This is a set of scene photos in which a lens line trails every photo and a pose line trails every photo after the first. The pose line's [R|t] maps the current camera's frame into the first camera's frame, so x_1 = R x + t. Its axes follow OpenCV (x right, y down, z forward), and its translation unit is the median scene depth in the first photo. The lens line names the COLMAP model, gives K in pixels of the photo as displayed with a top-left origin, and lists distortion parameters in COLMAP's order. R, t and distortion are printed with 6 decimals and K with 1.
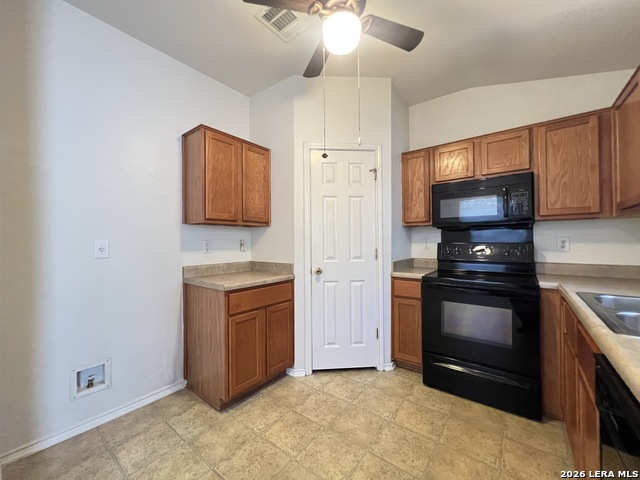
lens RADIAL K [[259.8, 0, 318.0], [0, 259.8, 238.9], [0, 0, 1]] dist [0.001851, 0.000573]
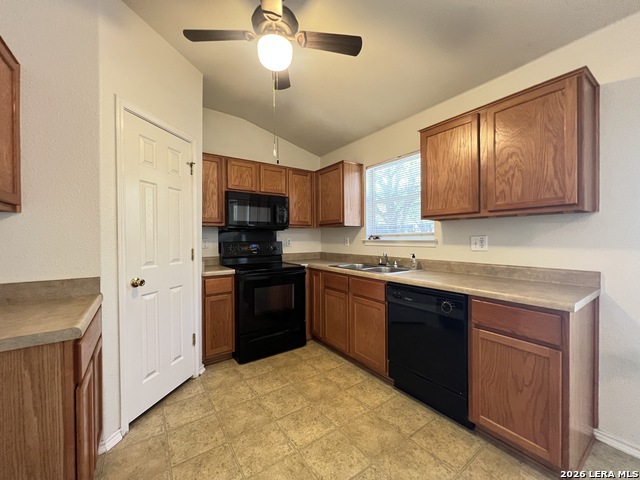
lens RADIAL K [[259.8, 0, 321.6], [0, 259.8, 239.1], [0, 0, 1]] dist [0.001851, 0.000573]
pose [[0.281601, 0.002519, 0.959528, -0.574052], [-0.005767, 0.999983, -0.000933, 0.001621], [-0.959514, -0.005271, 0.281611, 0.314520]]
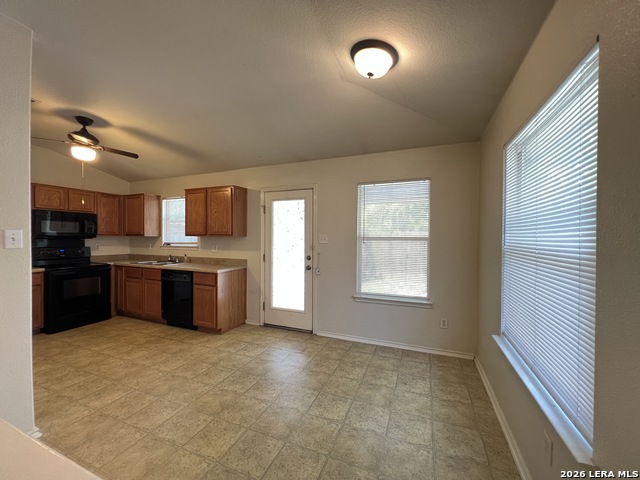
lens RADIAL K [[259.8, 0, 321.5], [0, 259.8, 239.5], [0, 0, 1]] dist [0.001851, 0.000573]
pose [[-0.271733, -0.003830, 0.962365, -1.579459], [-0.013586, 0.999908, 0.000143, -0.063182], [-0.962277, -0.013036, -0.271760, -0.195365]]
